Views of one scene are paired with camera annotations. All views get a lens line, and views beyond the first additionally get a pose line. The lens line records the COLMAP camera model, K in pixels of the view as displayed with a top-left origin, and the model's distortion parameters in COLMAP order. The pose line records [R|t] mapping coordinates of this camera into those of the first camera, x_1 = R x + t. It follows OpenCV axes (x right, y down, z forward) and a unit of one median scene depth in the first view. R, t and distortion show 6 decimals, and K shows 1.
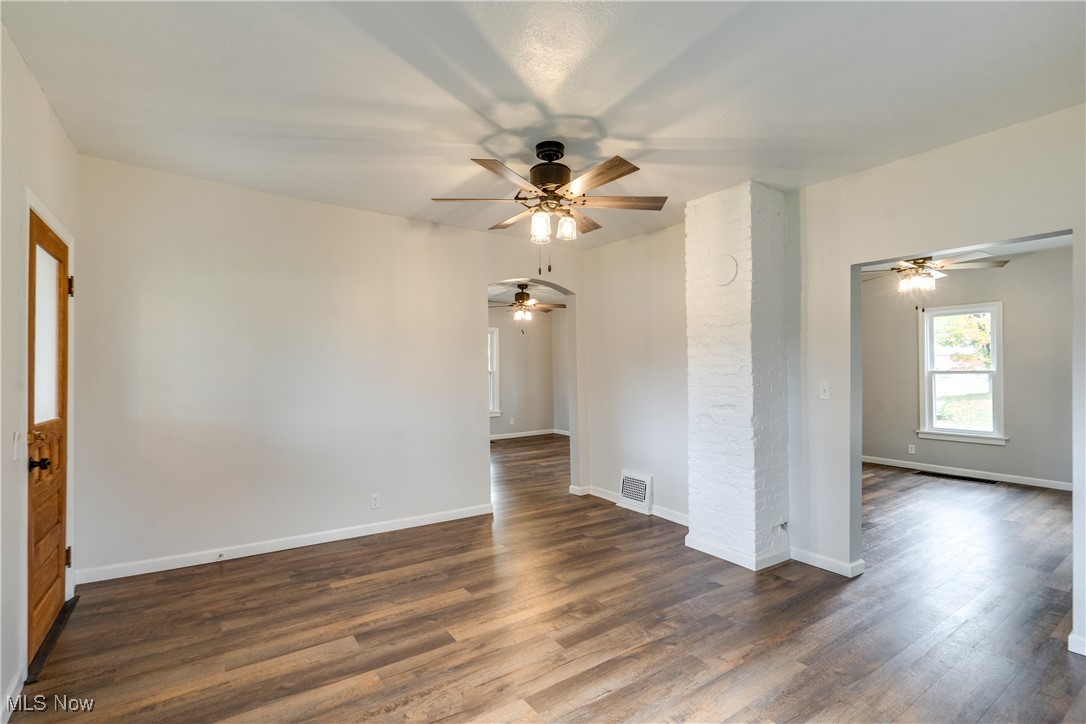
lens RADIAL K [[498.0, 0, 542.4], [0, 498.0, 359.7], [0, 0, 1]] dist [0.003516, 0.000685]
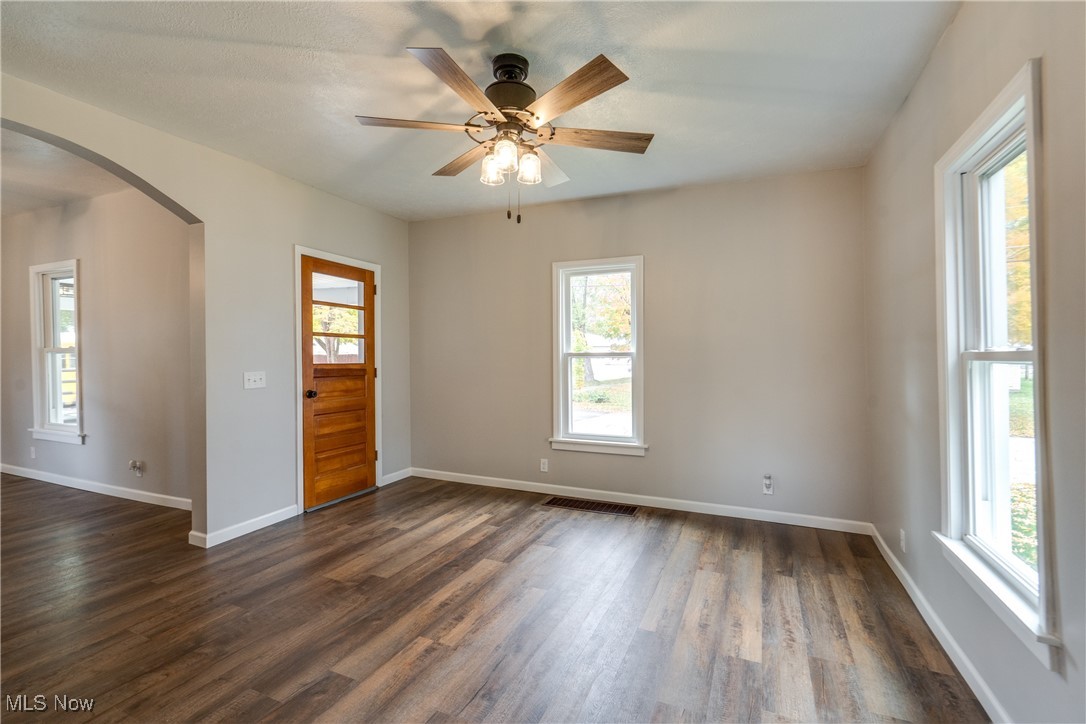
lens RADIAL K [[498.0, 0, 542.8], [0, 498.0, 358.4], [0, 0, 1]] dist [0.003516, 0.000685]
pose [[0.853452, -0.007171, 0.521122, 0.386576], [-0.003401, 0.999807, 0.019328, 0.017351], [-0.521160, -0.018268, 0.853264, 0.421472]]
